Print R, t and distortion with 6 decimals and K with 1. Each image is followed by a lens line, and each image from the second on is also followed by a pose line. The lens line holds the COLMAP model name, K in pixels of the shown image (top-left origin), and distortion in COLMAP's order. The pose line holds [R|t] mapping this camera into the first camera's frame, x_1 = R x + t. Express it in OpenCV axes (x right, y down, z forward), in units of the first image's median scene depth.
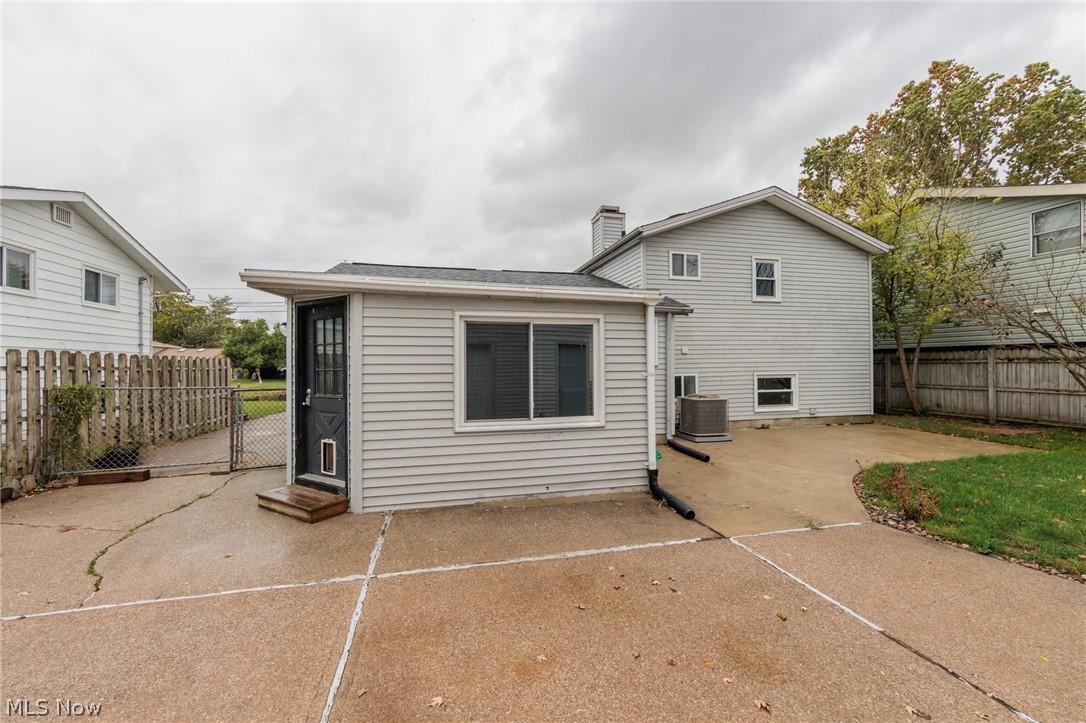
lens RADIAL K [[431.1, 0, 542.1], [0, 431.1, 357.5], [0, 0, 1]] dist [-0.001032, -0.000131]
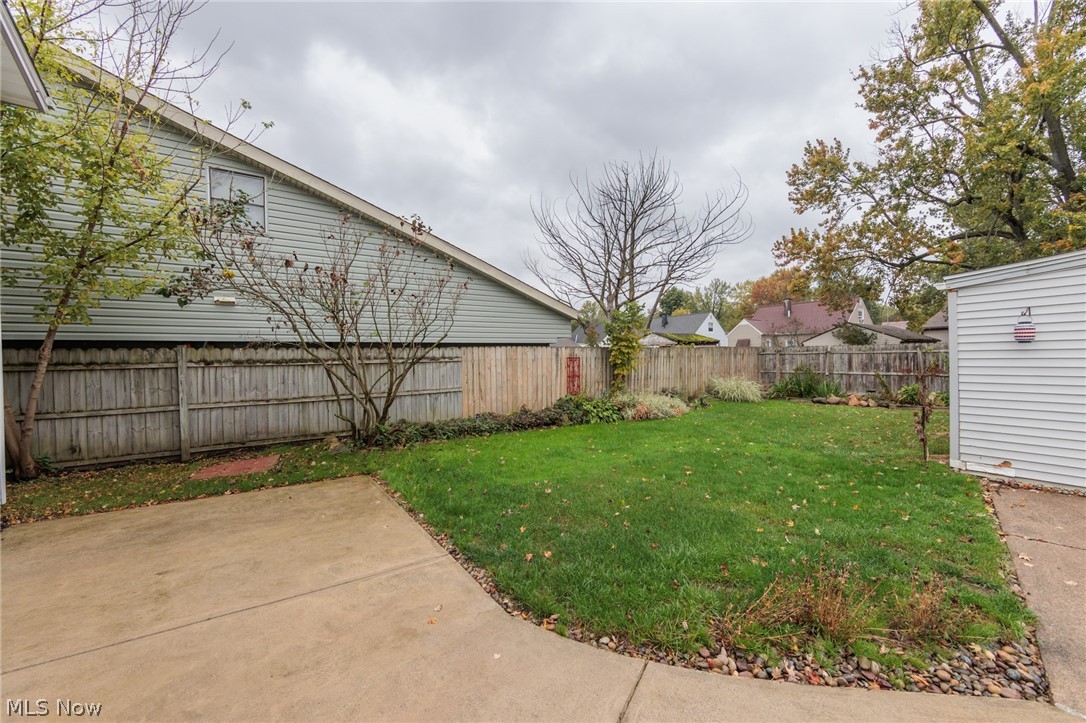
lens RADIAL K [[422.0, 0, 548.8], [0, 422.0, 363.3], [0, 0, 1]] dist [-0.001039, -0.000134]
pose [[-0.356069, -0.002355, 0.934457, 0.263150], [0.006684, 0.999965, 0.005067, 0.006454], [-0.934436, 0.008050, -0.356041, 0.763809]]
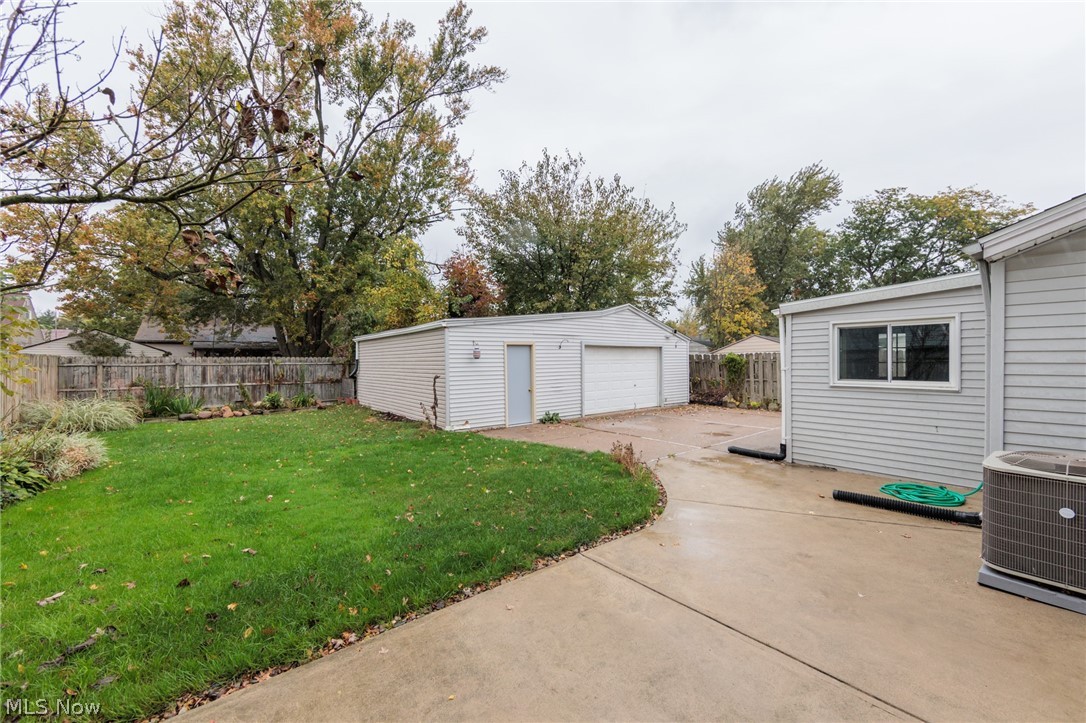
lens RADIAL K [[427.2, 0, 548.1], [0, 427.2, 361.8], [0, 0, 1]] dist [-0.000147, 0.000014]
pose [[-0.906621, 0.014529, -0.421695, 0.827832], [0.018851, 0.999804, -0.006080, 0.005143], [0.421524, -0.013462, -0.906717, 1.054436]]
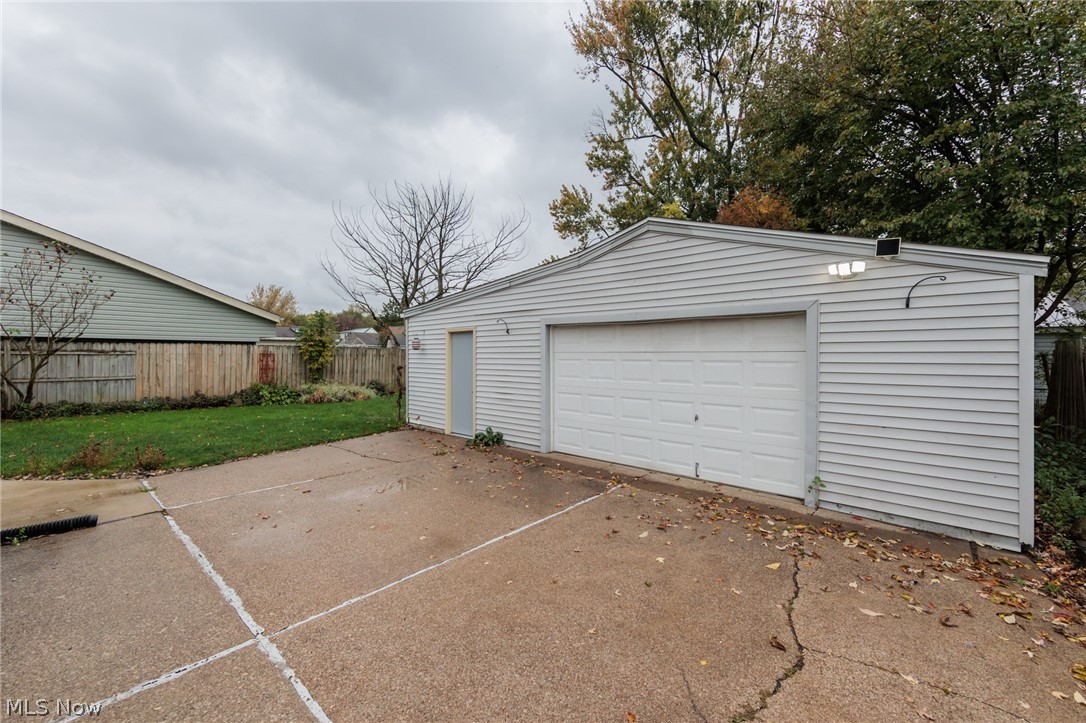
lens RADIAL K [[431.1, 0, 542.1], [0, 431.1, 357.5], [0, 0, 1]] dist [-0.001032, -0.000131]
pose [[-0.567341, -0.000560, 0.823482, -0.425550], [-0.012386, 0.999892, -0.007853, 0.009341], [-0.823390, -0.014655, -0.567287, 0.342291]]
